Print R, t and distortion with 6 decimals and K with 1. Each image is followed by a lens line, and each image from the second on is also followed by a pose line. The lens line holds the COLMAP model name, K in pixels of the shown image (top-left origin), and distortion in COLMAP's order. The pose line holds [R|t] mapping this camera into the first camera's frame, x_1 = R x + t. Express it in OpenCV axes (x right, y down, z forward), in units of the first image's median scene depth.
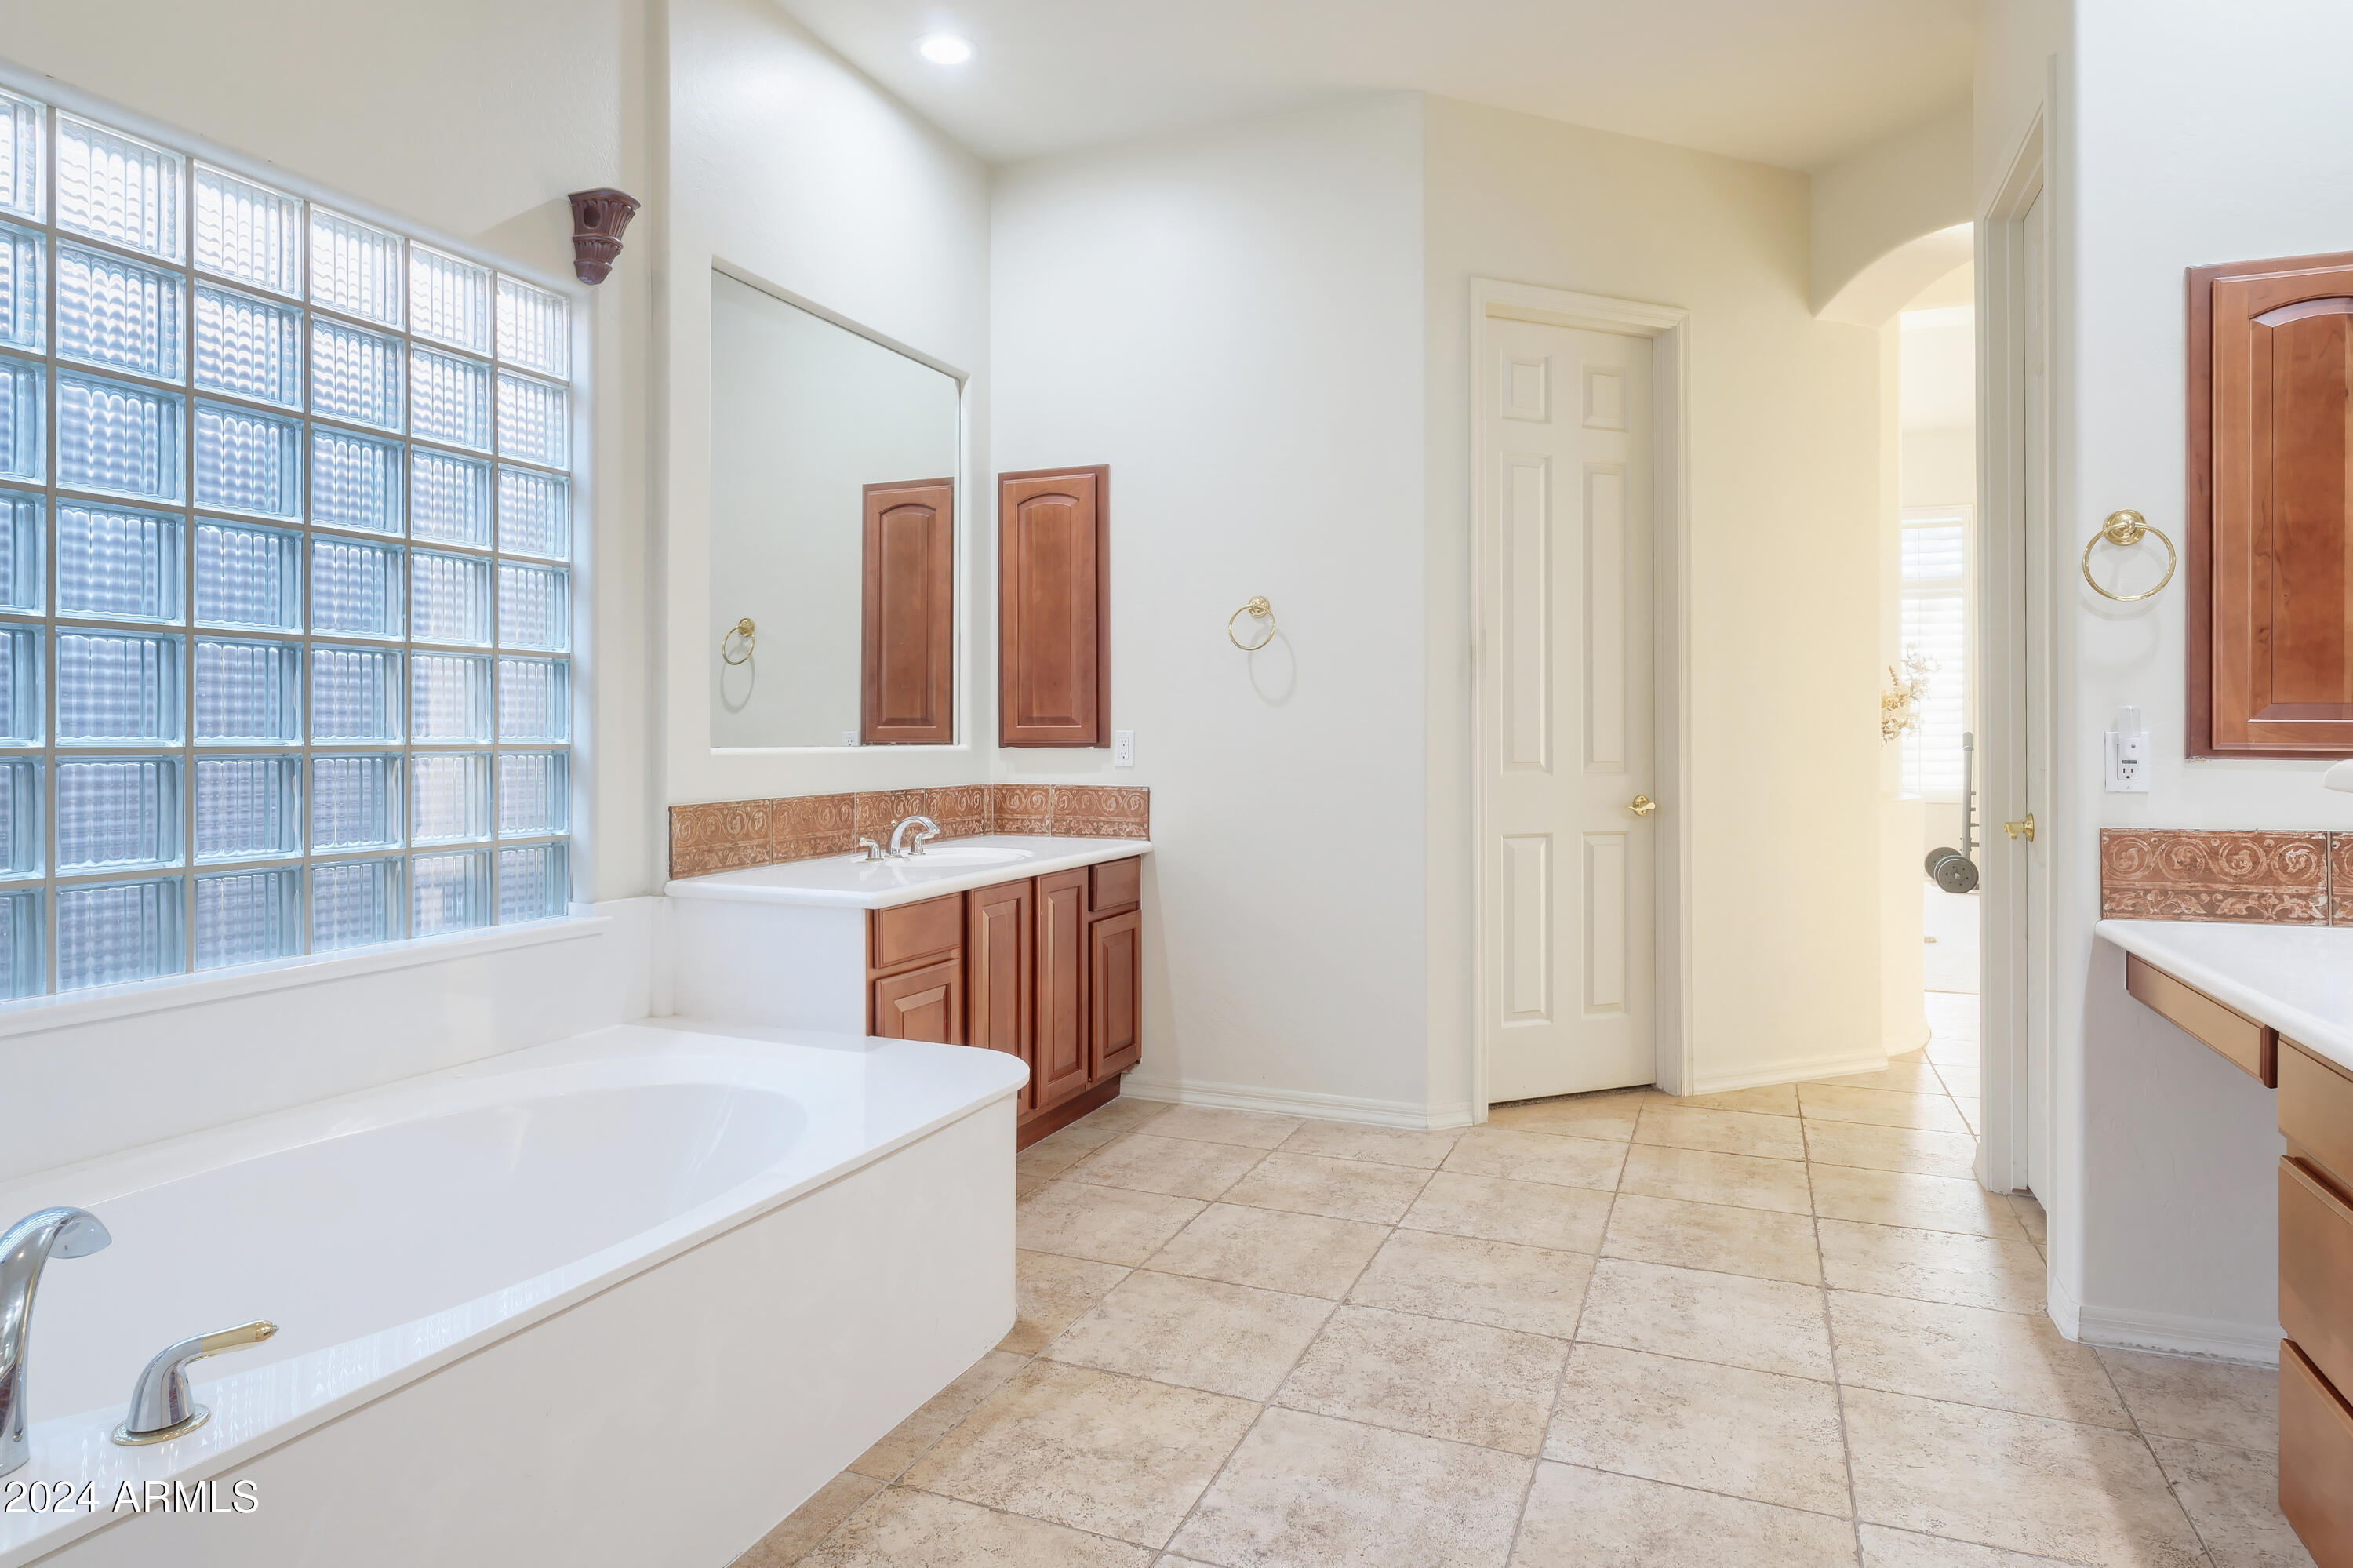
lens RADIAL K [[1392.9, 0, 1189.5], [0, 1392.9, 743.5], [0, 0, 1]] dist [-0.006254, 0.006665]
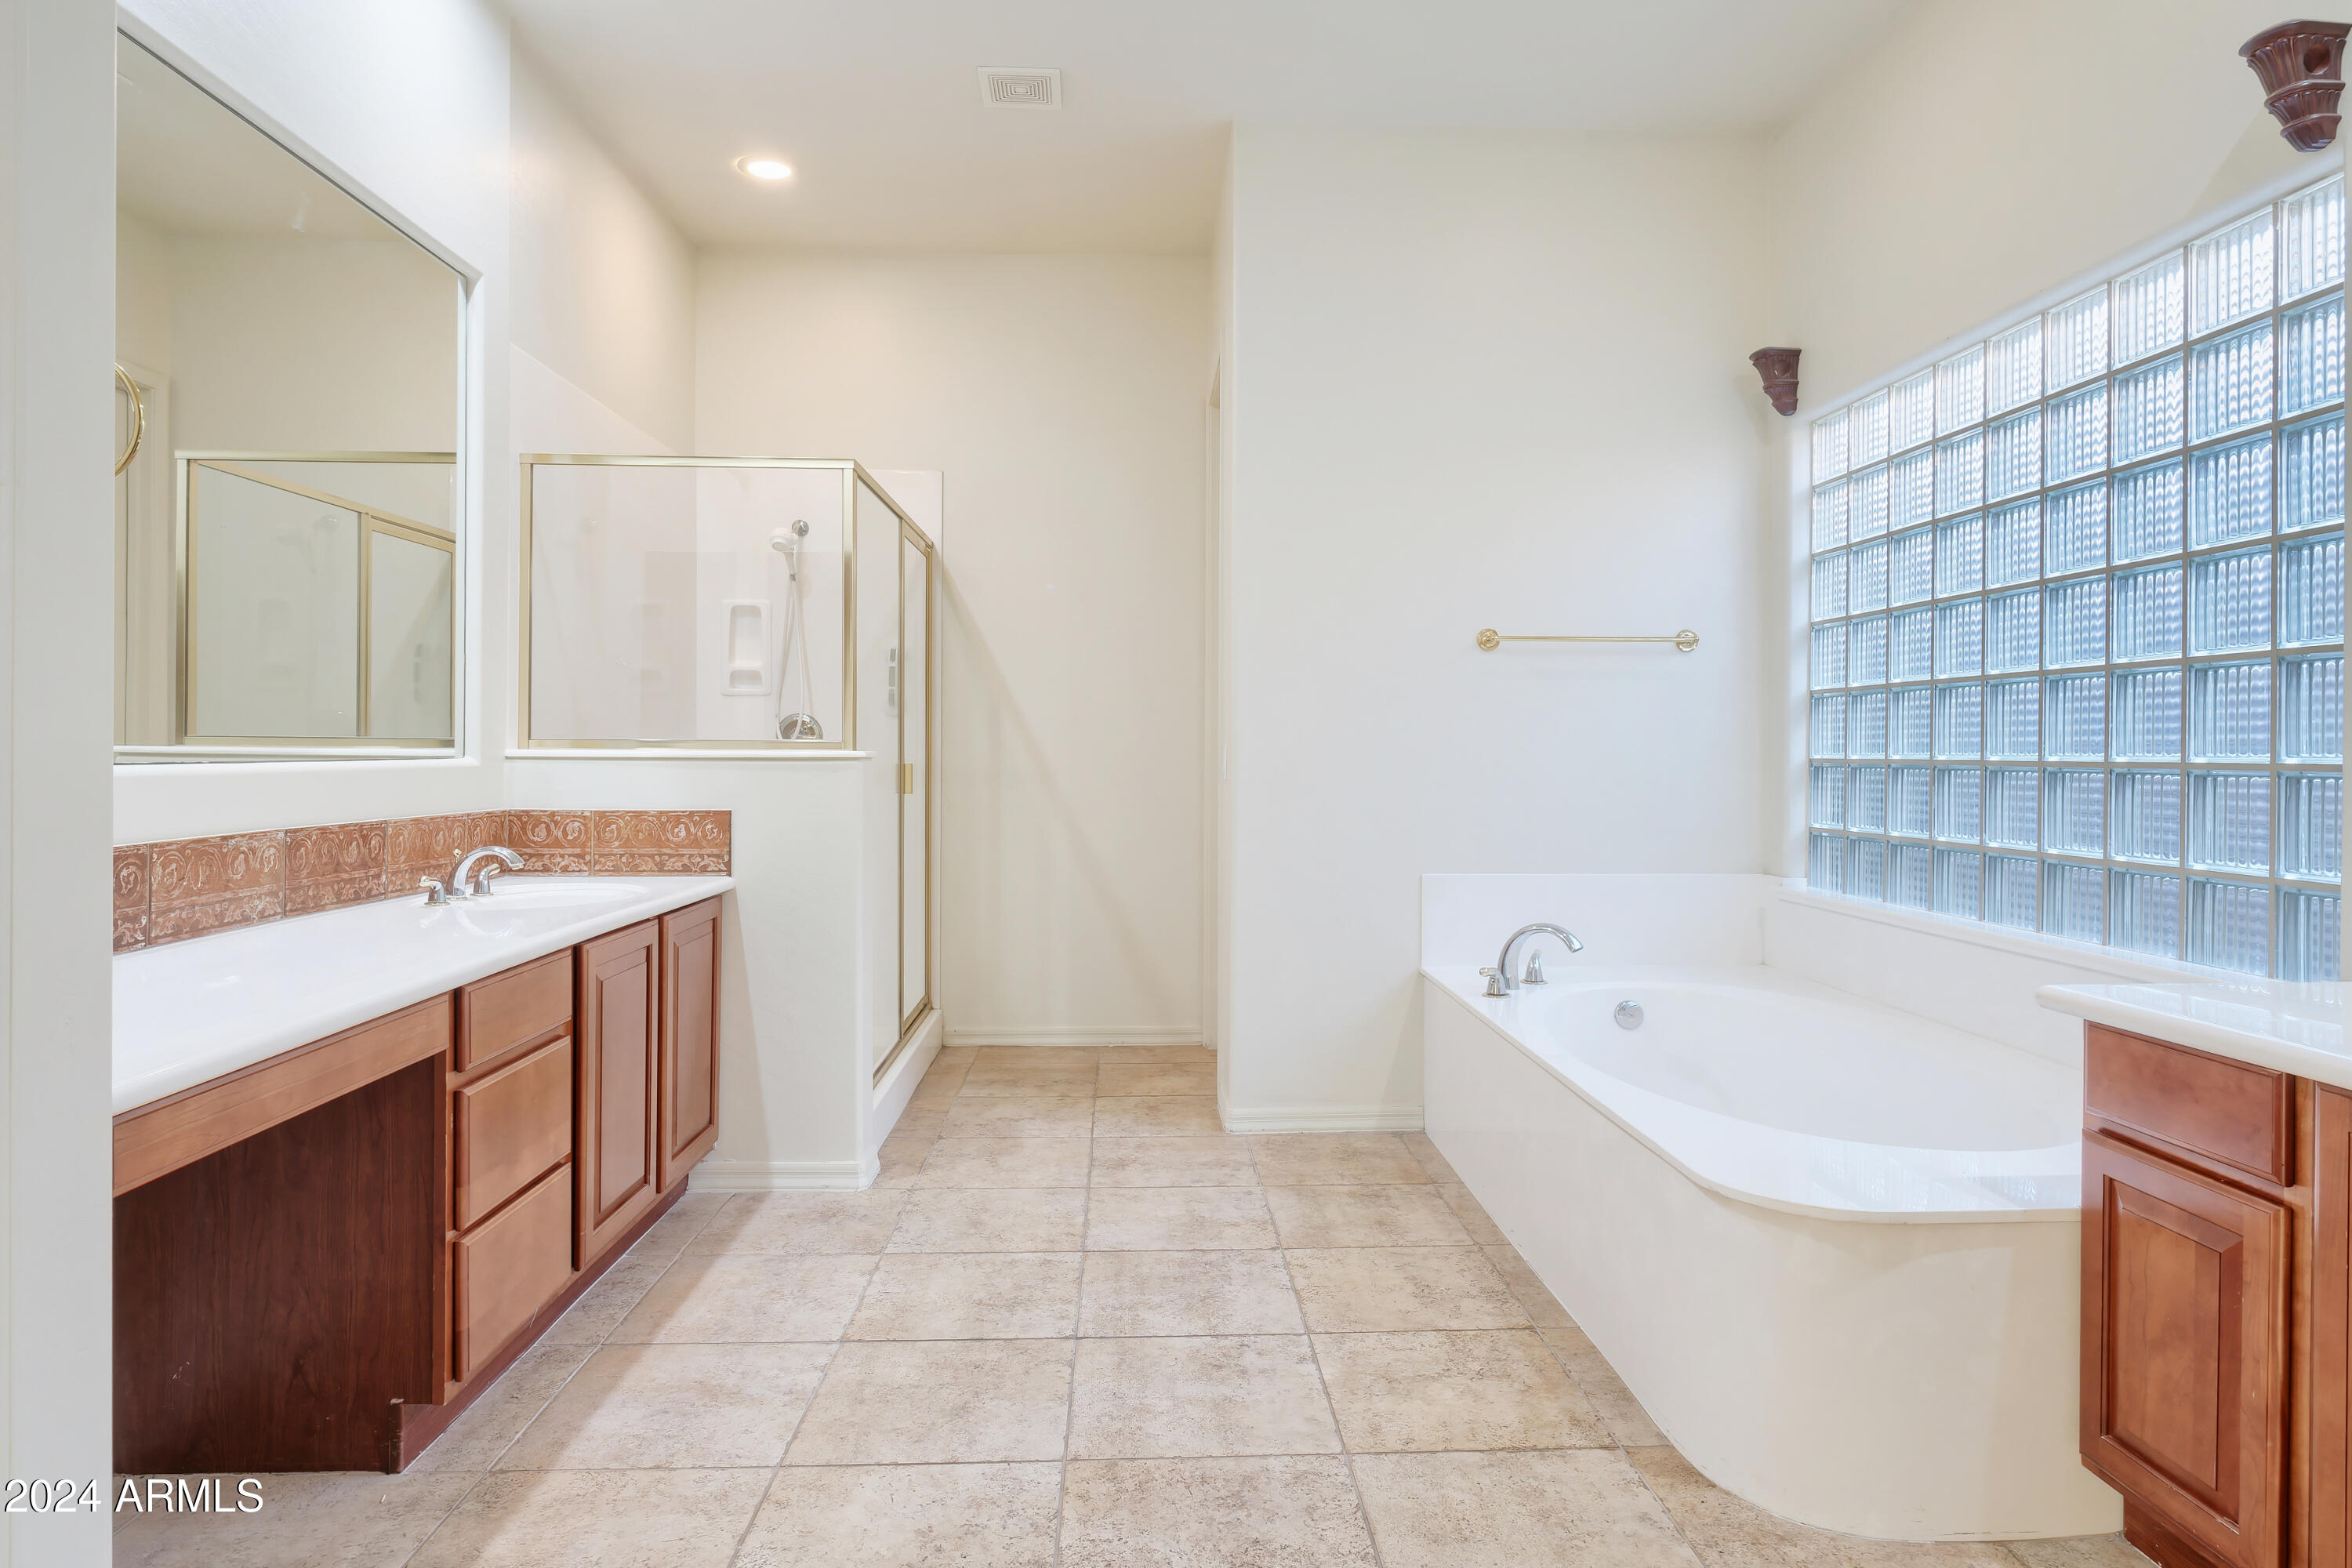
lens RADIAL K [[1336.0, 0, 1181.6], [0, 1336.0, 768.5], [0, 0, 1]] dist [0.003643, -0.002426]
pose [[-0.910220, 0.000964, -0.414125, 0.539137], [-0.007757, 0.999782, 0.019376, -0.008437], [0.414053, 0.020849, -0.910014, 1.787647]]
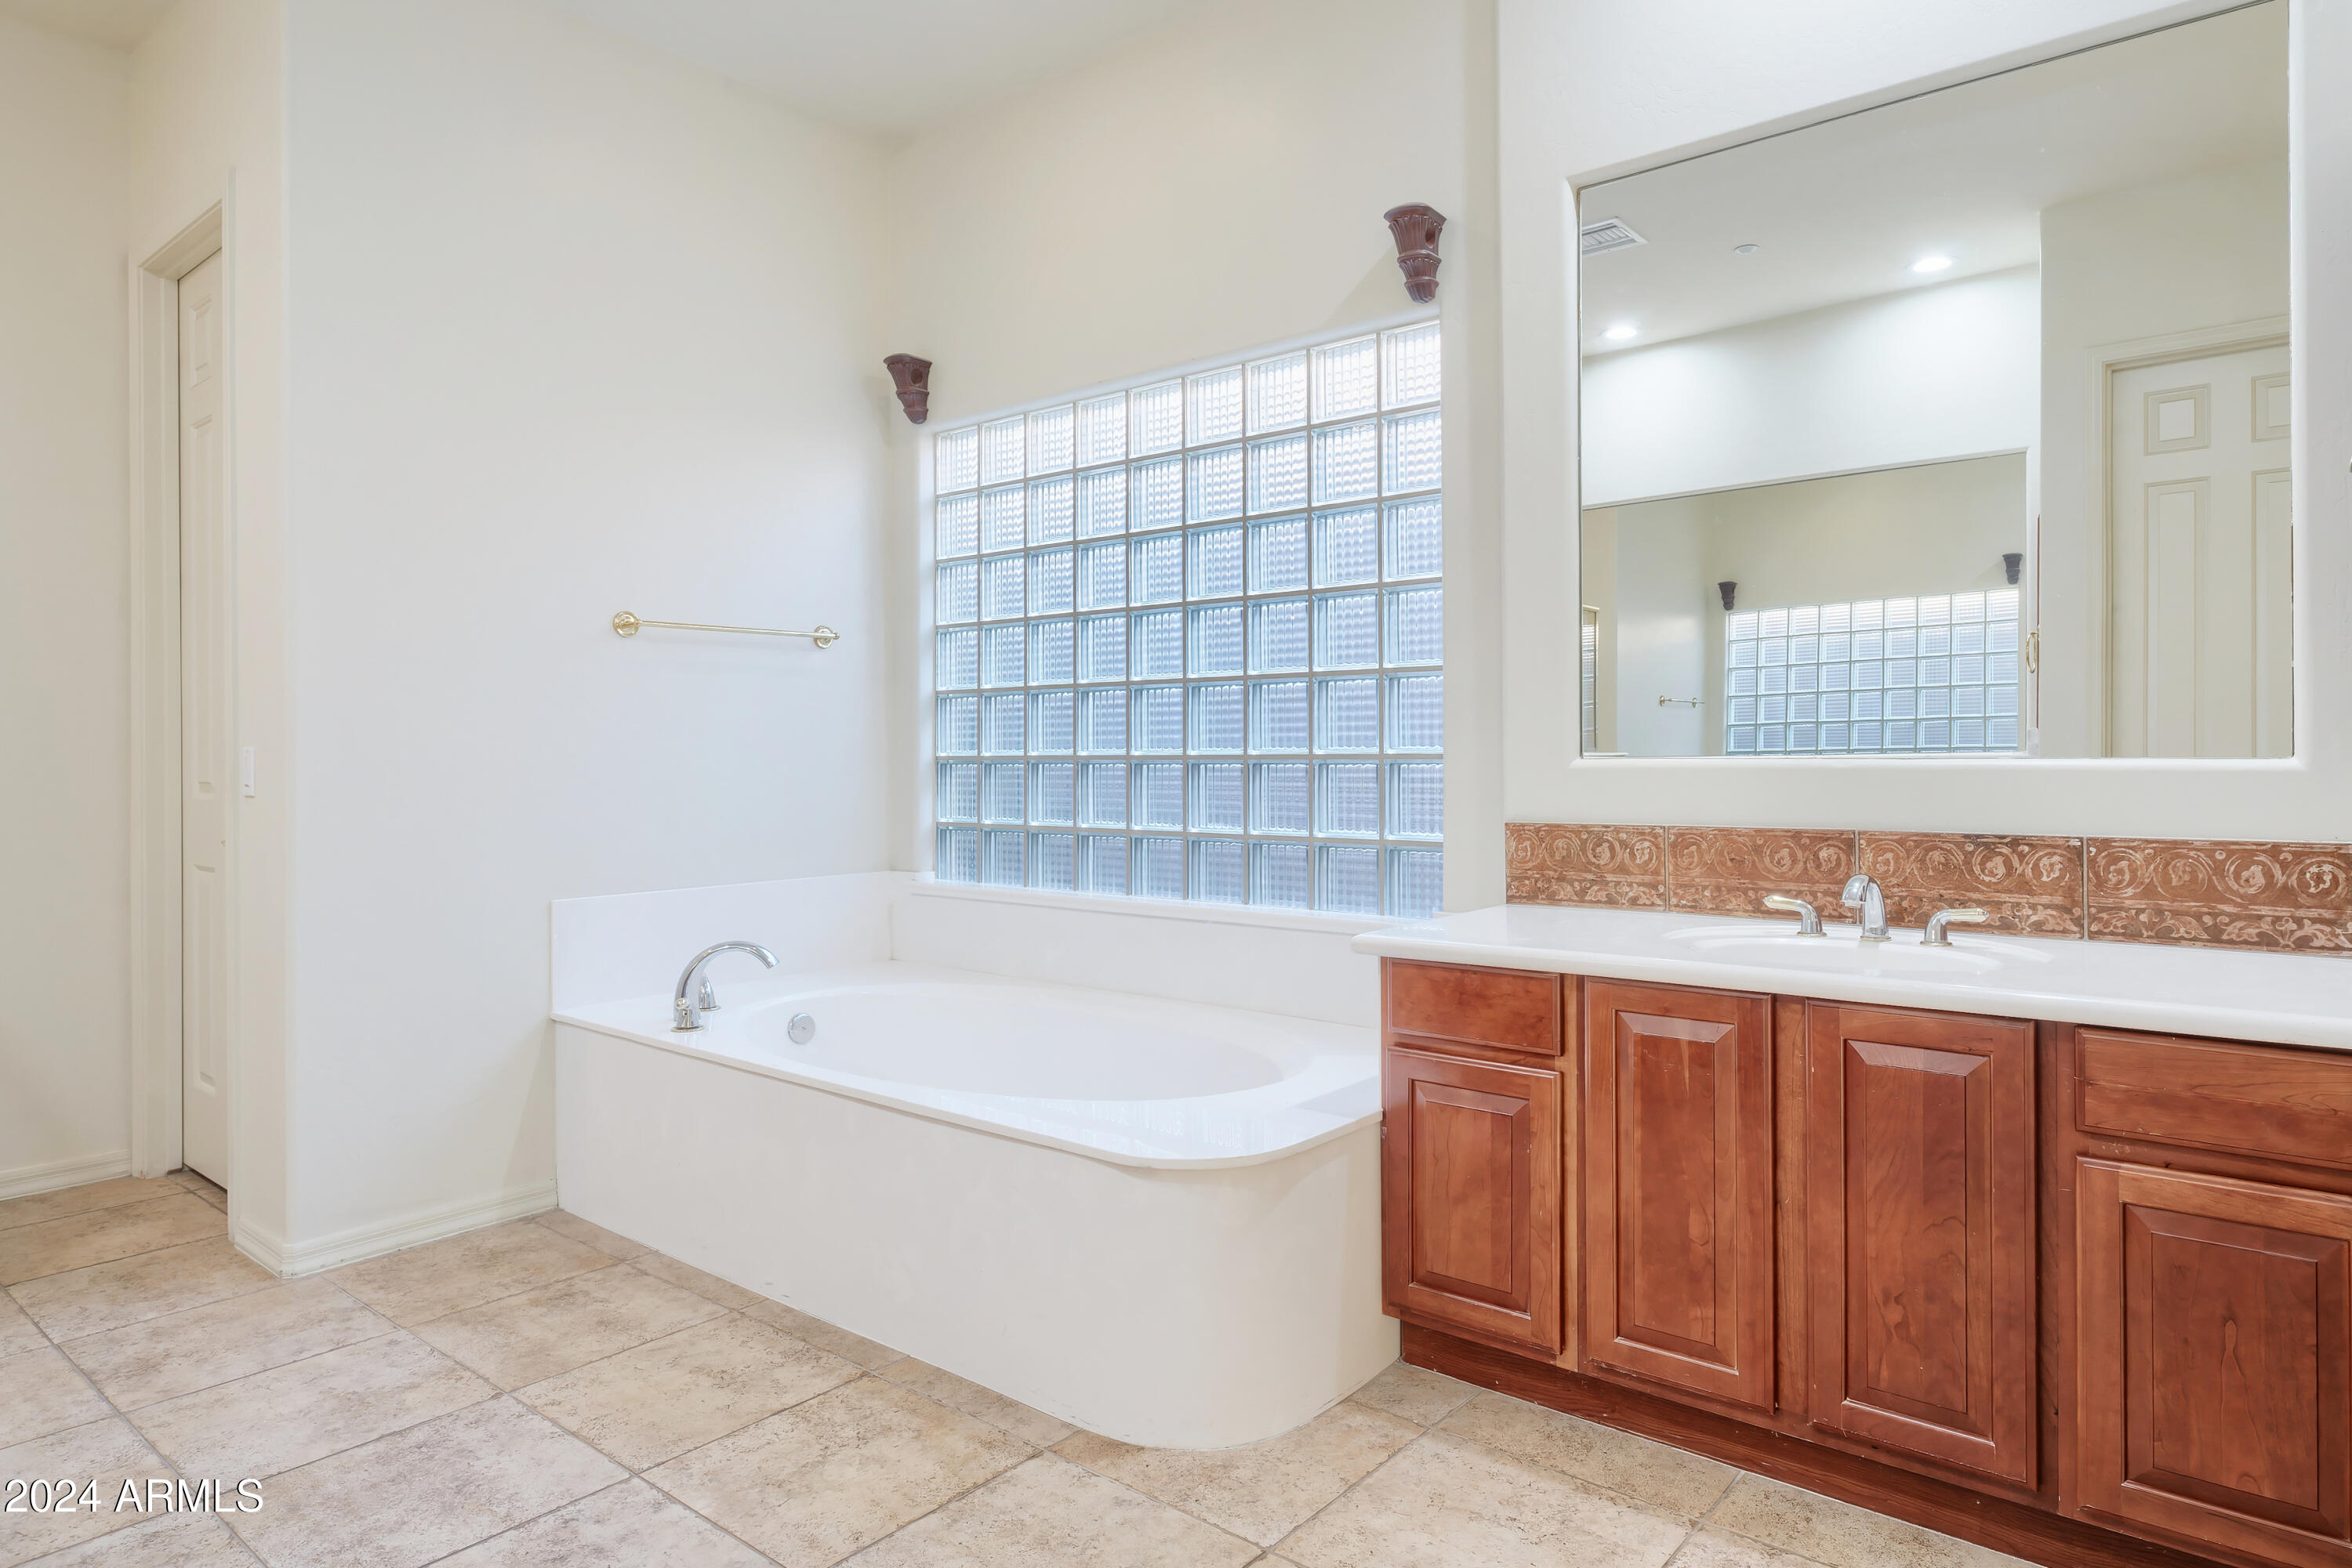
lens RADIAL K [[1392.3, 0, 1199.0], [0, 1392.3, 760.0], [0, 0, 1]] dist [-0.006254, 0.006665]
pose [[-0.303429, 0.006910, -0.952829, 0.751945], [-0.000406, 0.999973, 0.007382, -0.003034], [0.952854, 0.002627, -0.303418, 1.469410]]
